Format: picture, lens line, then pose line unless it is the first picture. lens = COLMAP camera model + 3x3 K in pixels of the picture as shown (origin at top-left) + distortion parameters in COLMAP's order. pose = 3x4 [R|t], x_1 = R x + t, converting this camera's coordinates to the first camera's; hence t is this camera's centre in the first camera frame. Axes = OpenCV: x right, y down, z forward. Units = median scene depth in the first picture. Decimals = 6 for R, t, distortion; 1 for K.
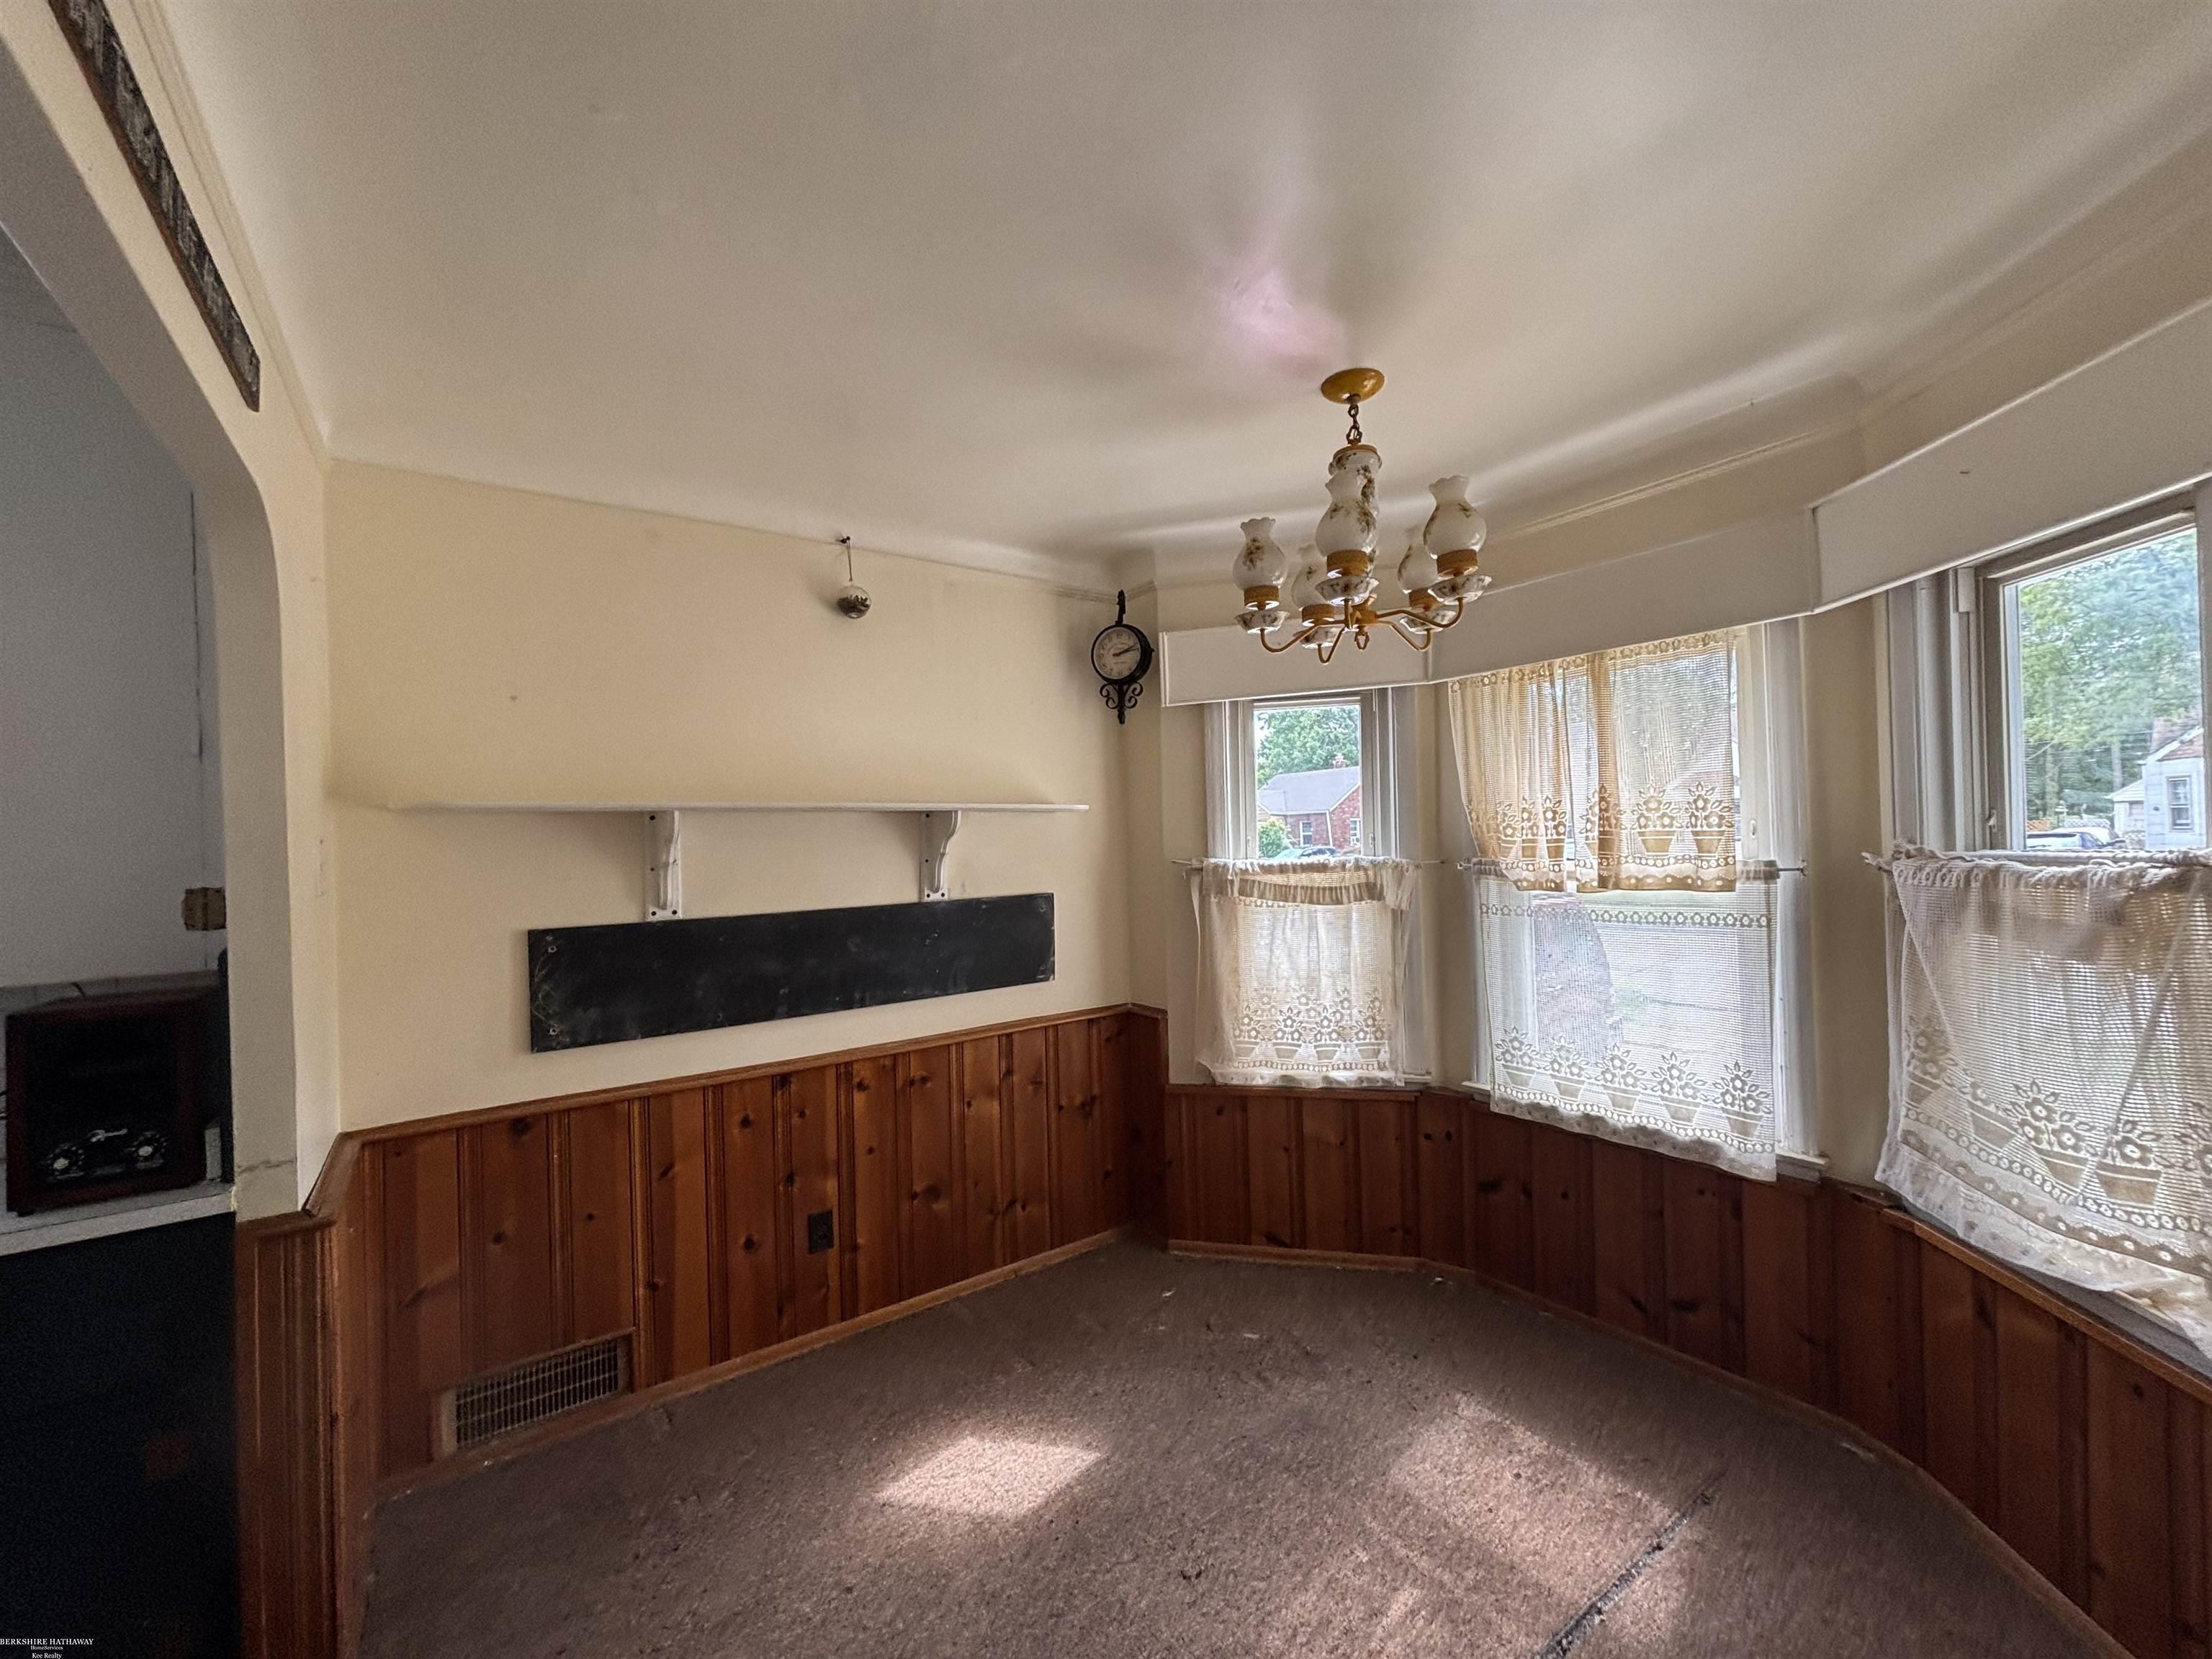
lens RADIAL K [[894.3, 0, 1106.0], [0, 894.3, 829.5], [0, 0, 1]] dist [-0.008345, 0.000216]
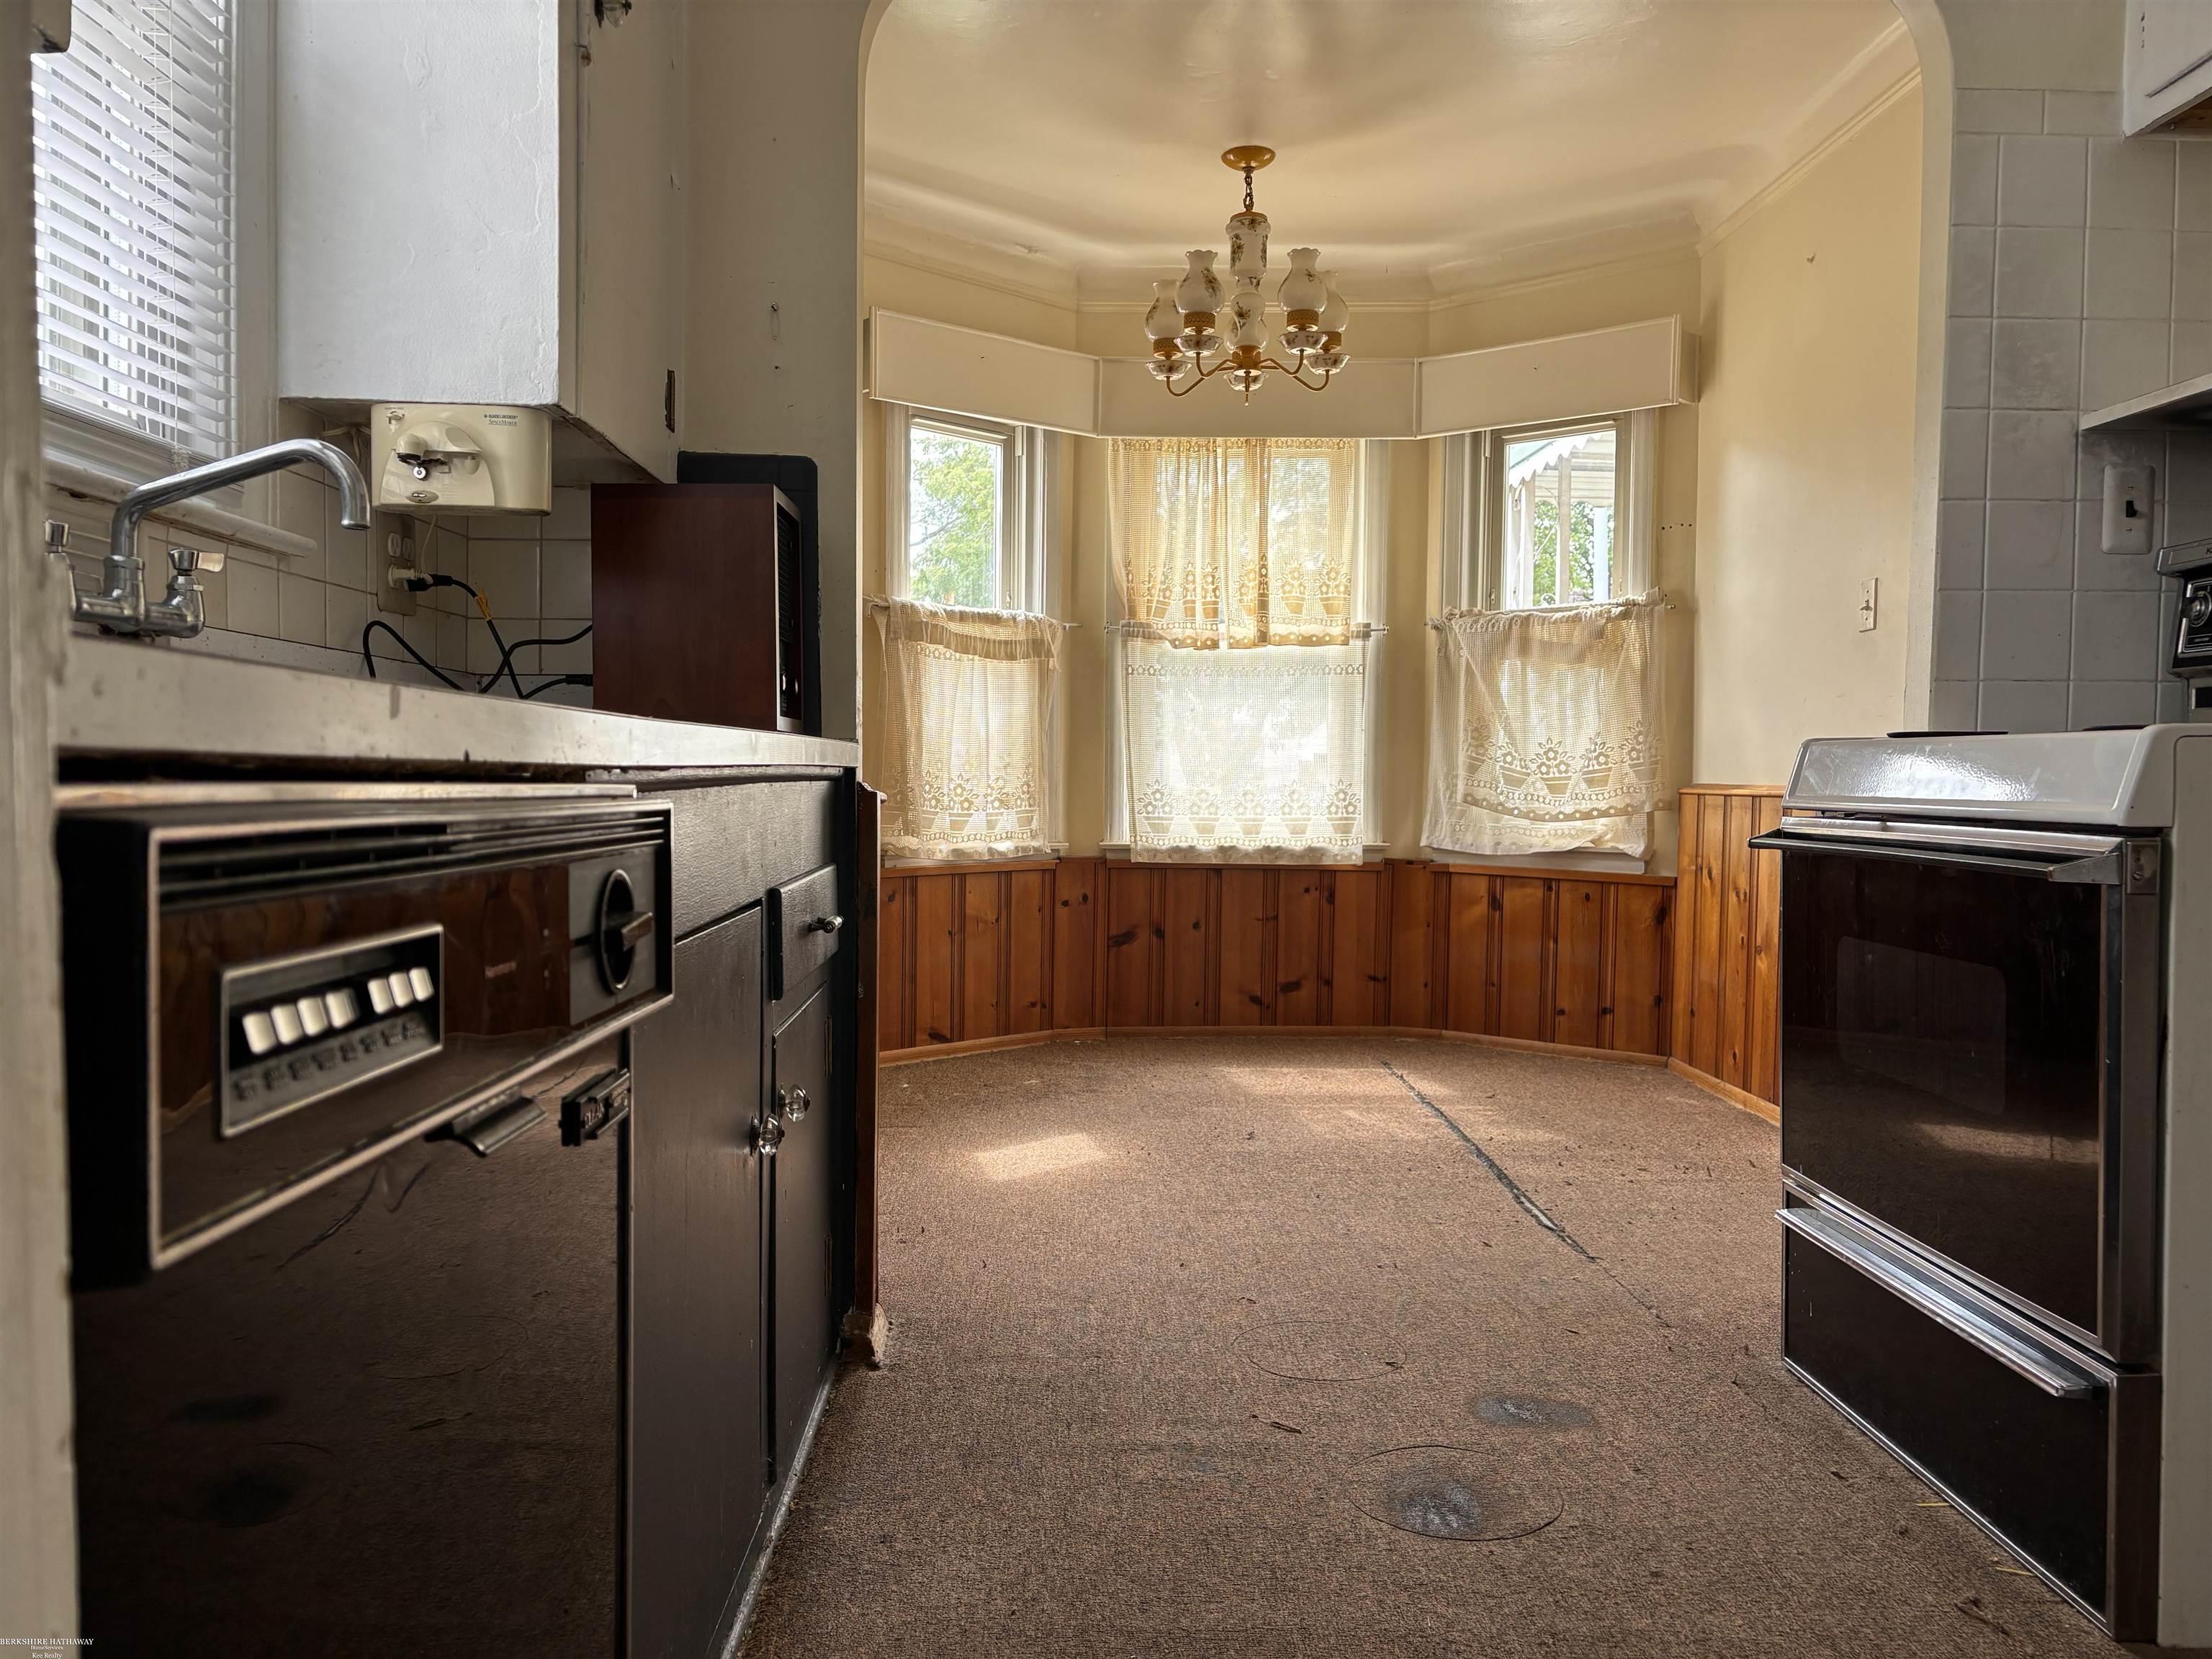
lens RADIAL K [[1607.4, 0, 1106.0], [0, 1607.4, 829.5], [0, 0, 1]] dist [0.064621, -0.000099]
pose [[0.566296, 0.001774, 0.824200, -1.288067], [-0.028885, 0.999426, 0.017695, 0.275493], [-0.823696, -0.033827, 0.566022, -0.044143]]
